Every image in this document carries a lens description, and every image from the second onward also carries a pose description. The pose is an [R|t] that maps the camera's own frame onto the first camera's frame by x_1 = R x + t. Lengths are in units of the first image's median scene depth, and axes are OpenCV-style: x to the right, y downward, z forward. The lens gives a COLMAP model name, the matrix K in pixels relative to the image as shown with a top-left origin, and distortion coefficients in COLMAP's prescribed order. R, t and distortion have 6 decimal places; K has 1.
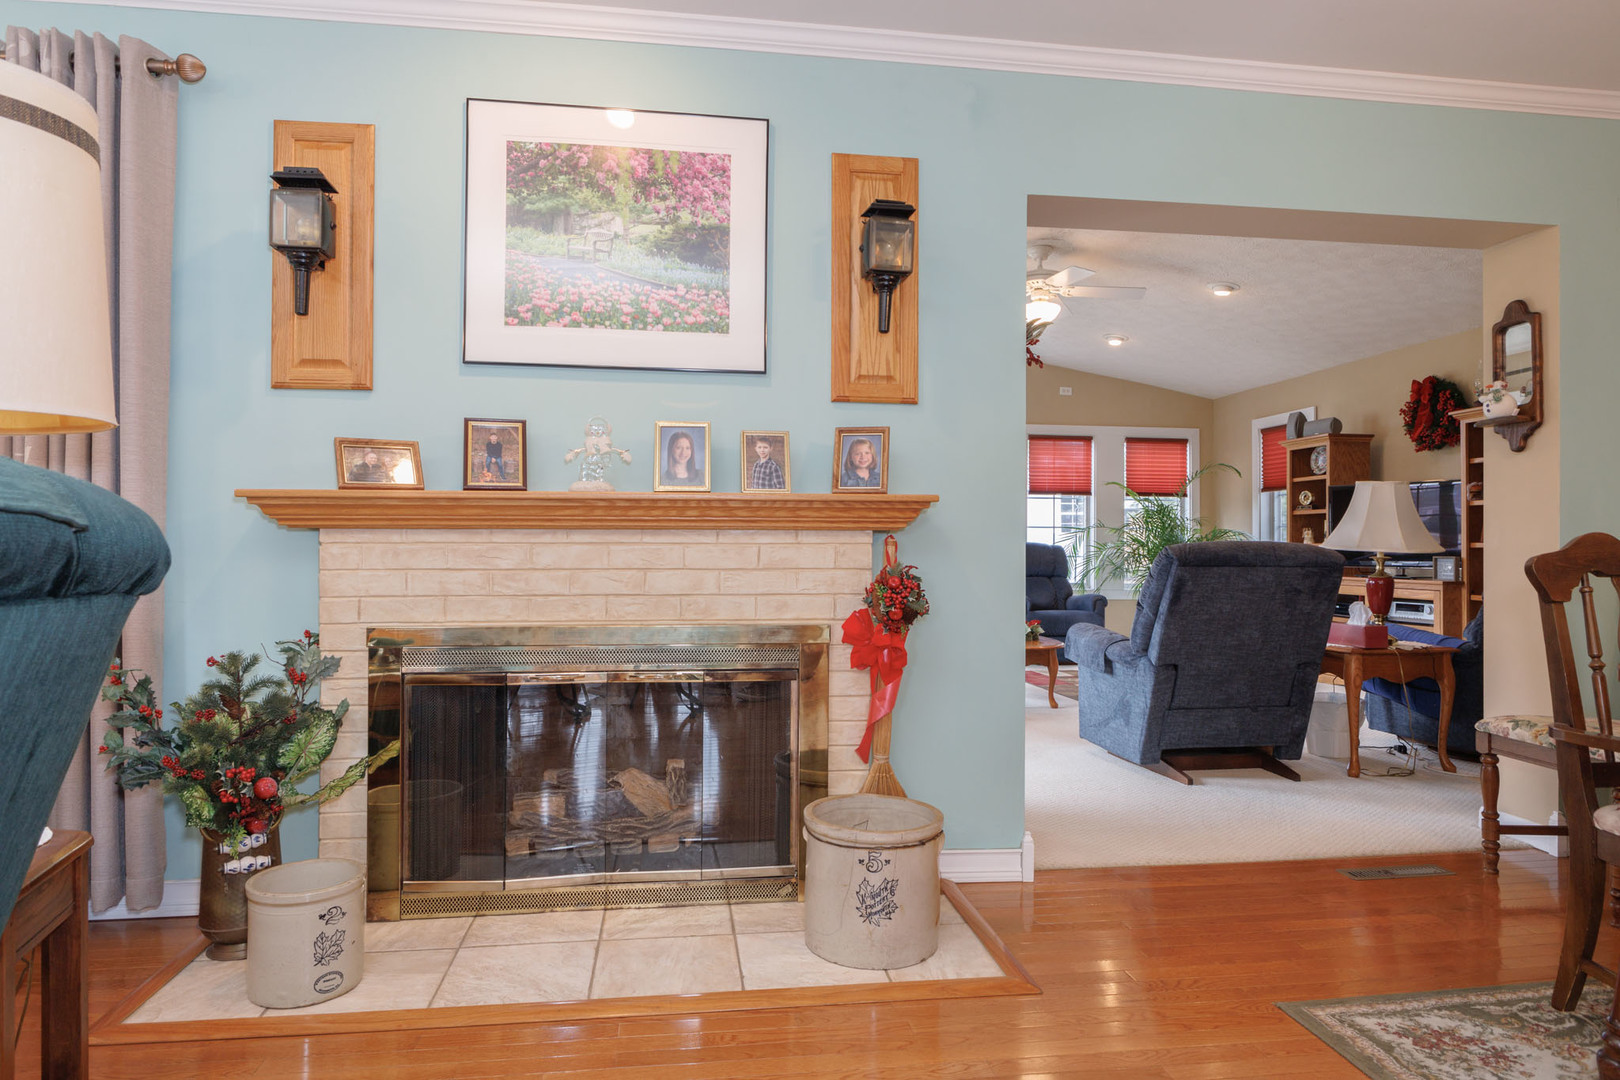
lens RADIAL K [[983.4, 0, 816.8], [0, 983.4, 535.1], [0, 0, 1]] dist [0.000389, -0.002715]
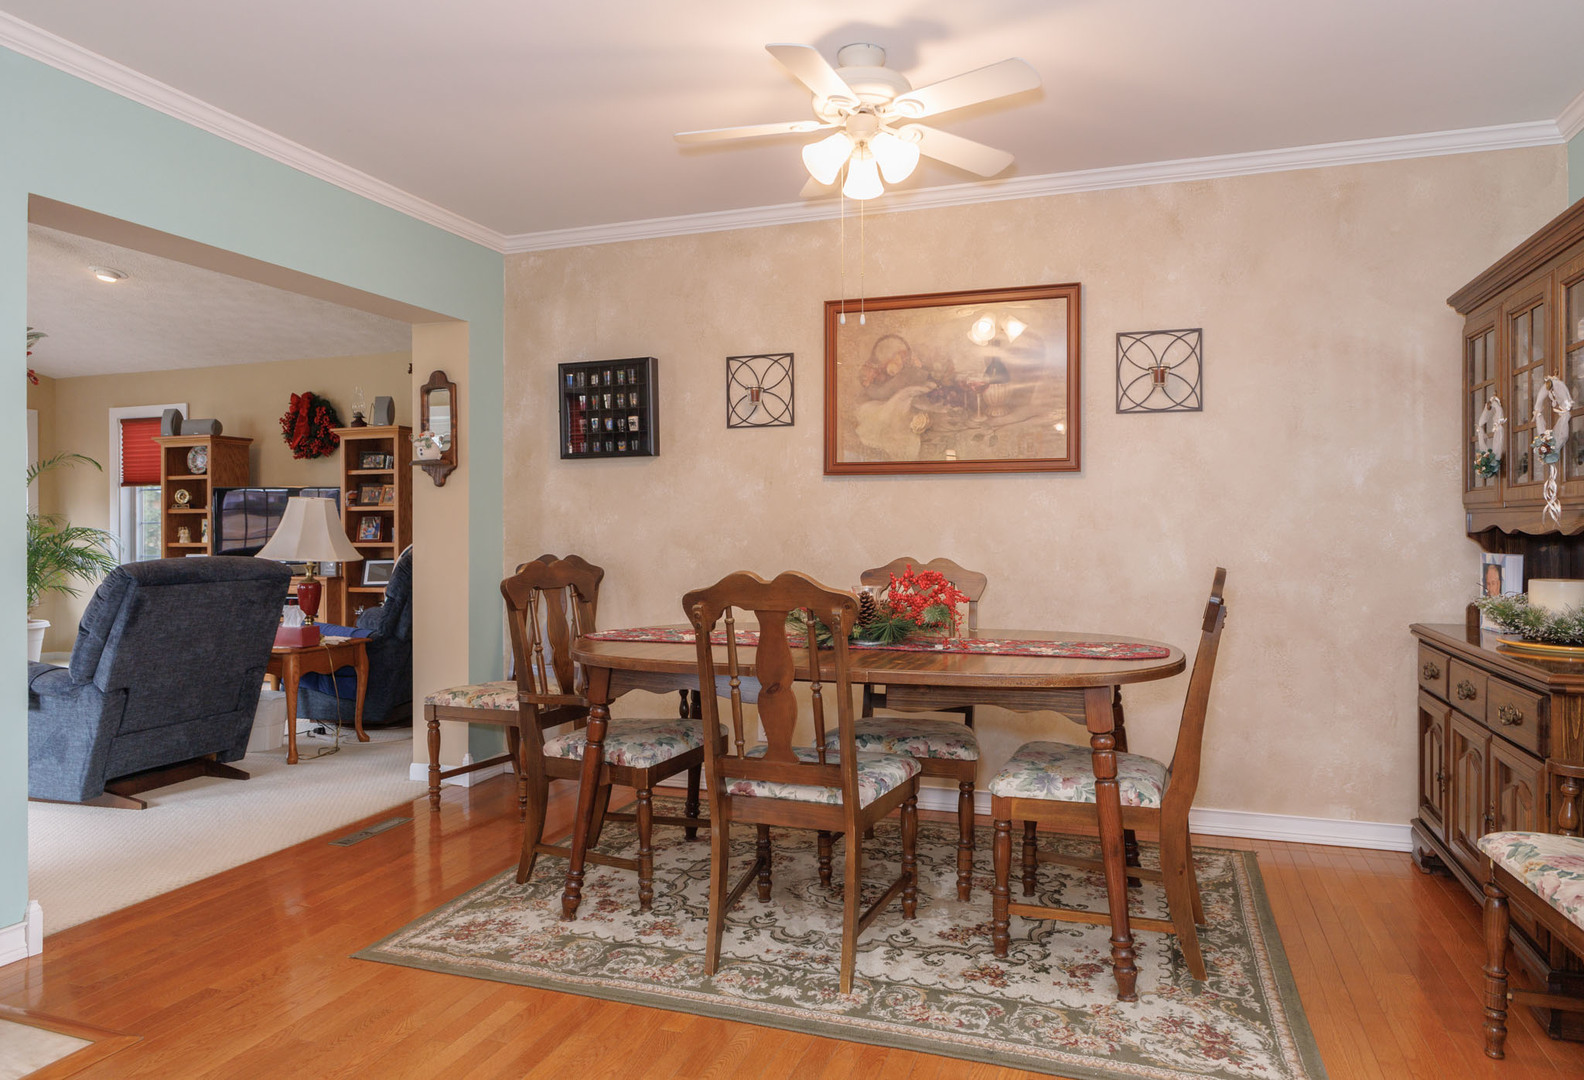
lens RADIAL K [[971.7, 0, 828.3], [0, 971.7, 531.0], [0, 0, 1]] dist [-0.000756, 0.000118]
pose [[0.446489, -0.009060, 0.894743, -0.245430], [-0.003567, 0.999923, 0.011906, -0.049223], [-0.894782, -0.008508, 0.446422, -0.047977]]
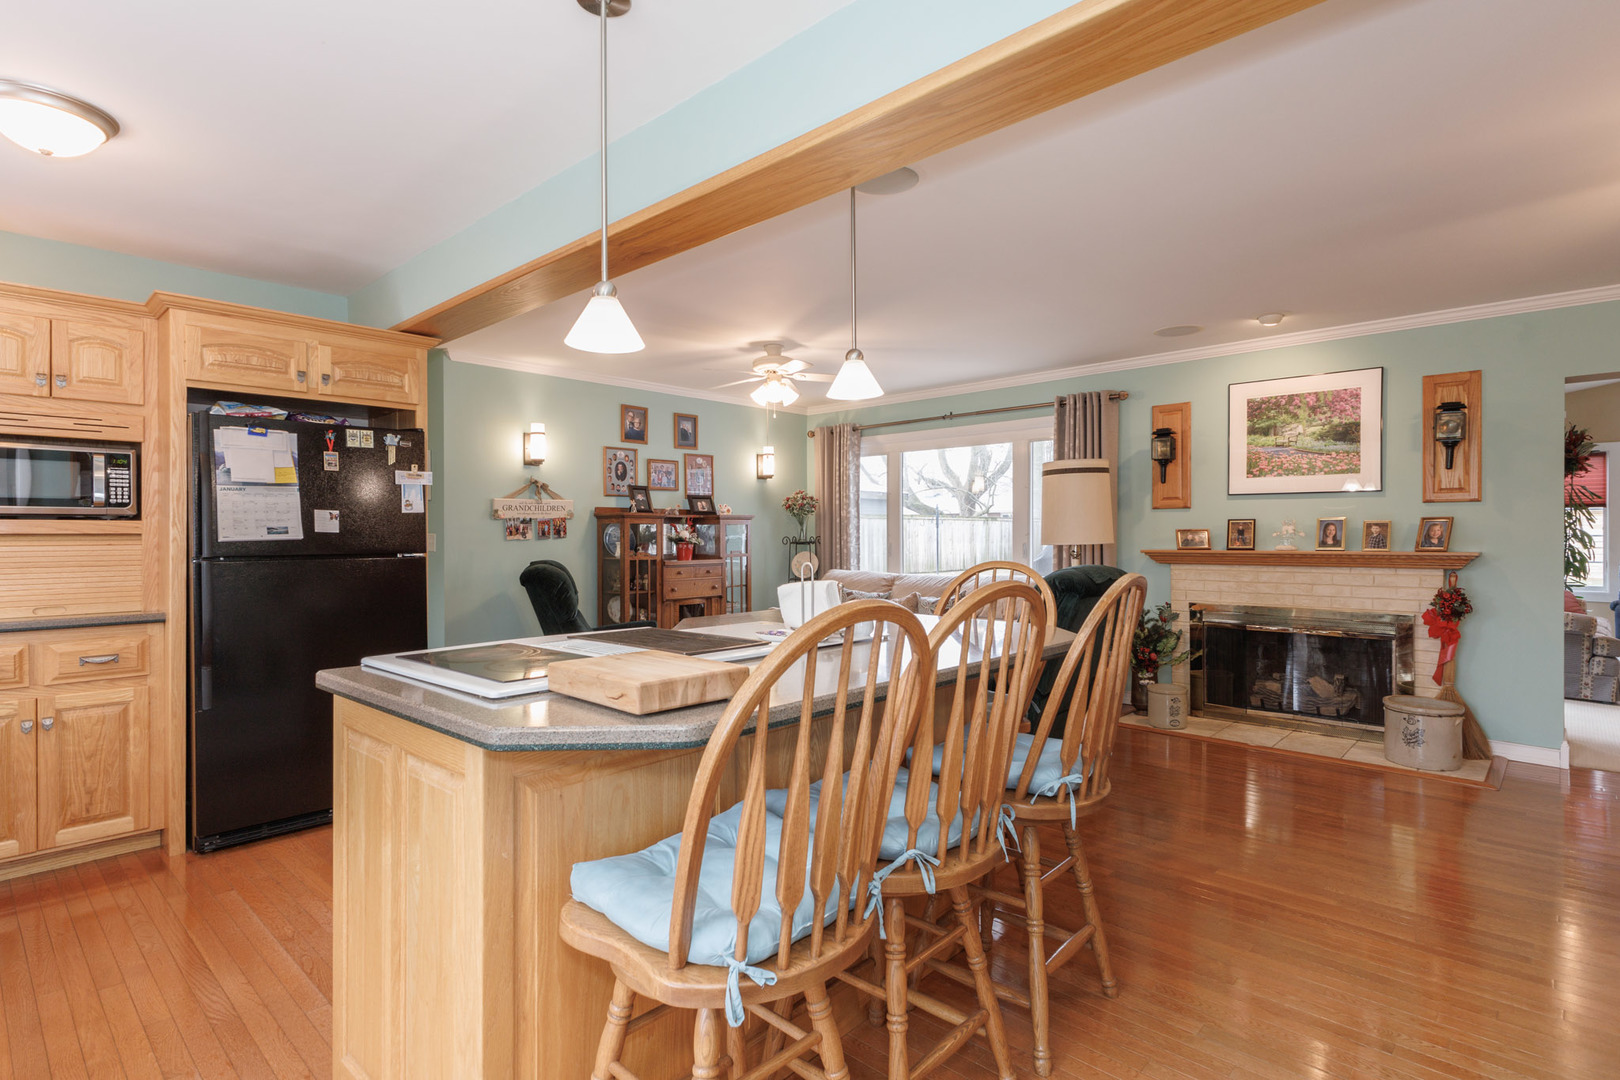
lens RADIAL K [[802.3, 0, 814.2], [0, 802.3, 536.8], [0, 0, 1]] dist [0.003156, 0.000476]
pose [[0.625478, -0.003318, -0.780235, 0.522073], [0.012256, 0.999909, 0.005573, -0.093156], [0.780146, -0.013048, 0.625462, -0.988827]]
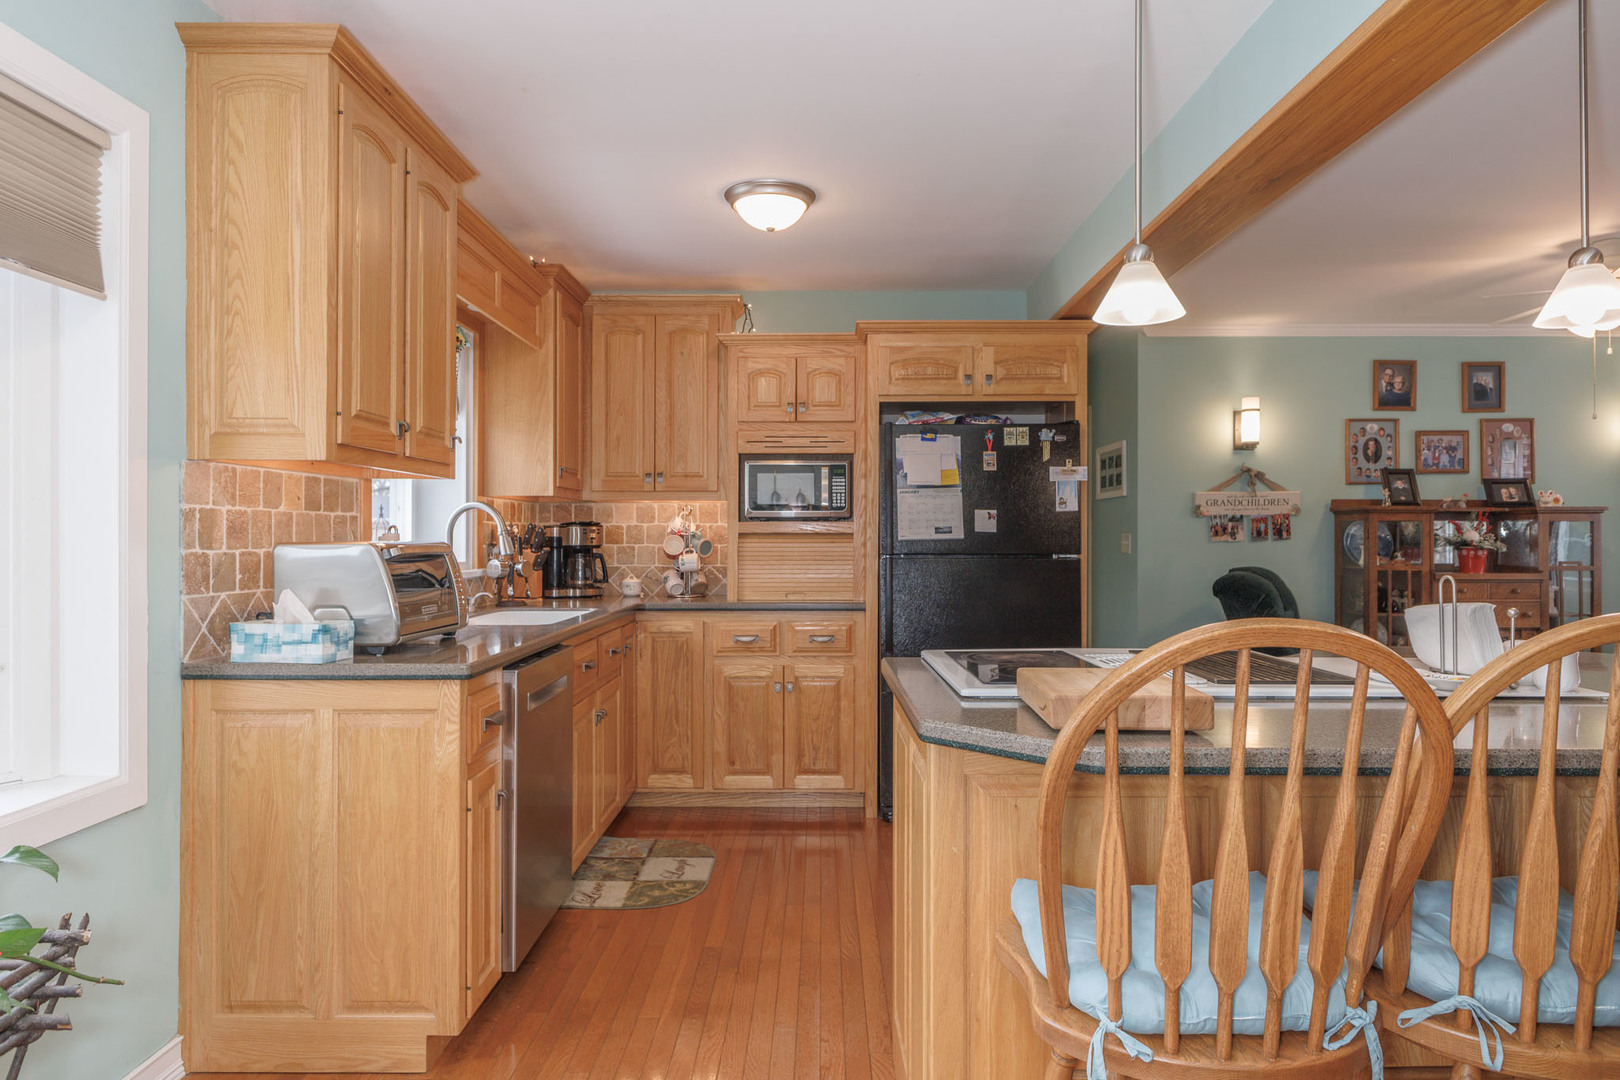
lens RADIAL K [[983.4, 0, 816.8], [0, 983.4, 535.1], [0, 0, 1]] dist [0.000389, -0.002715]
pose [[-0.153309, -0.004538, -0.988168, 0.631403], [0.006754, 0.999961, -0.005640, -0.090738], [0.988155, -0.007539, -0.153273, -0.830724]]
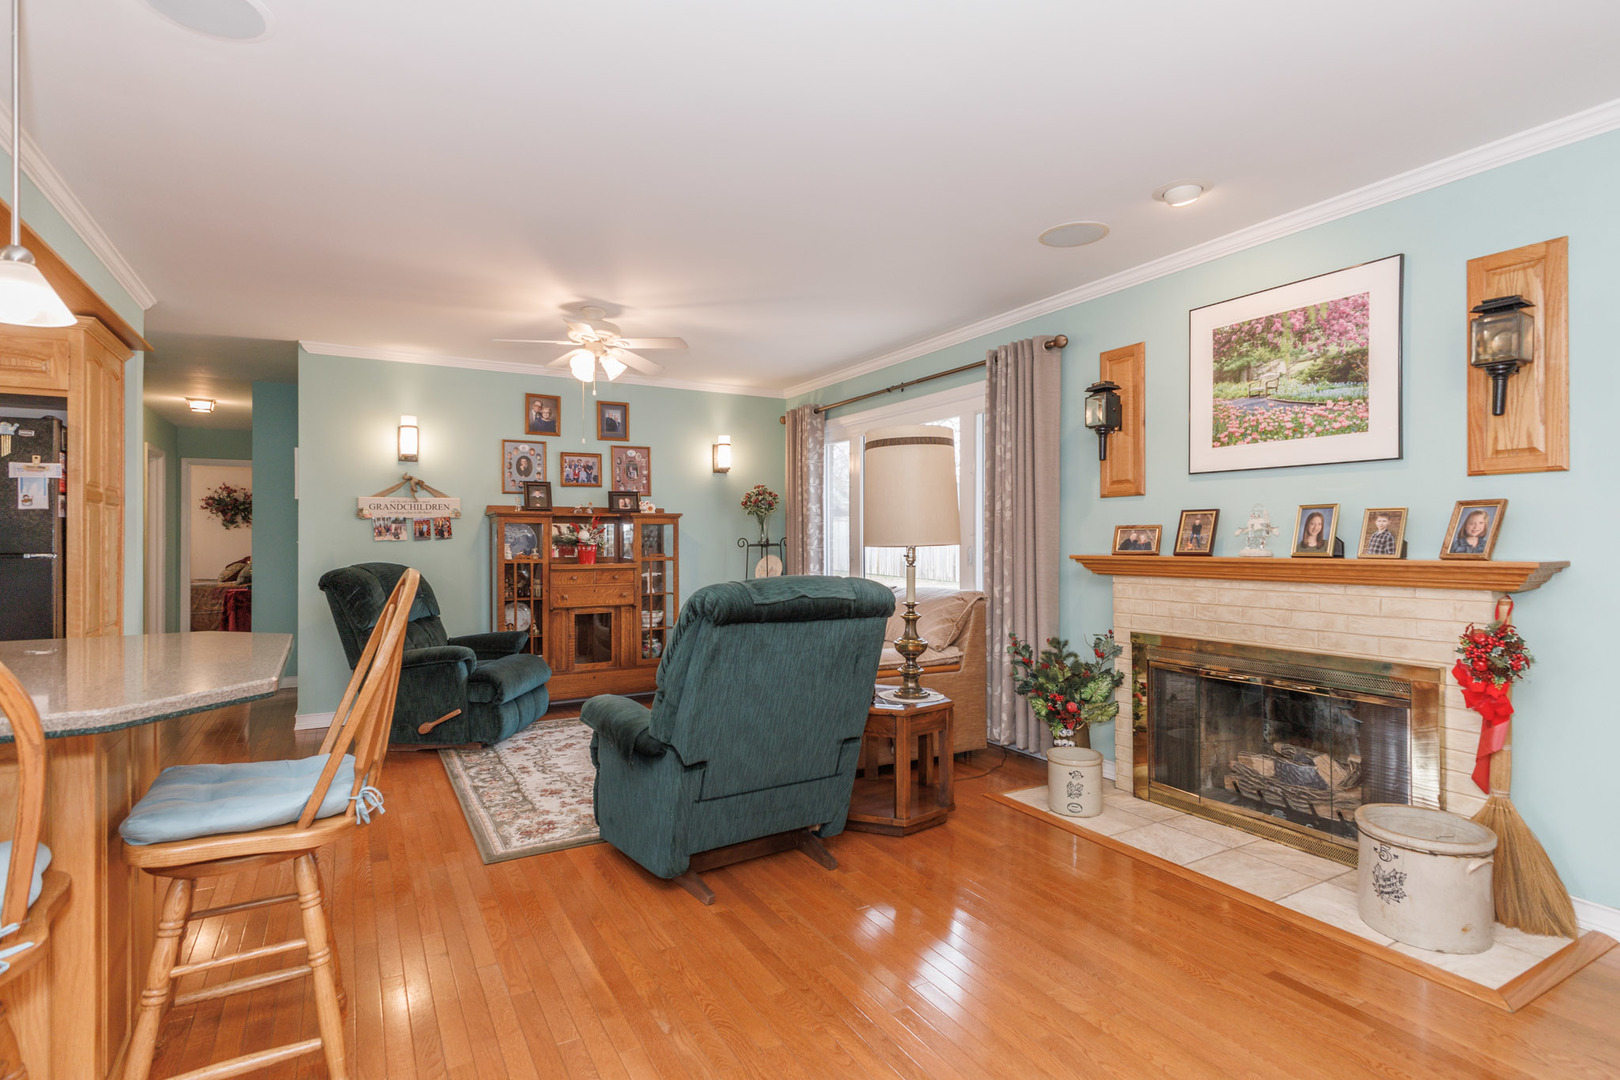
lens RADIAL K [[806.8, 0, 811.0], [0, 806.8, 539.4], [0, 0, 1]] dist [0.002480, -0.000339]
pose [[0.370727, -0.005015, -0.928728, 0.625824], [0.013063, 0.999915, -0.000185, -0.073083], [0.928650, -0.012064, 0.370761, -0.073638]]
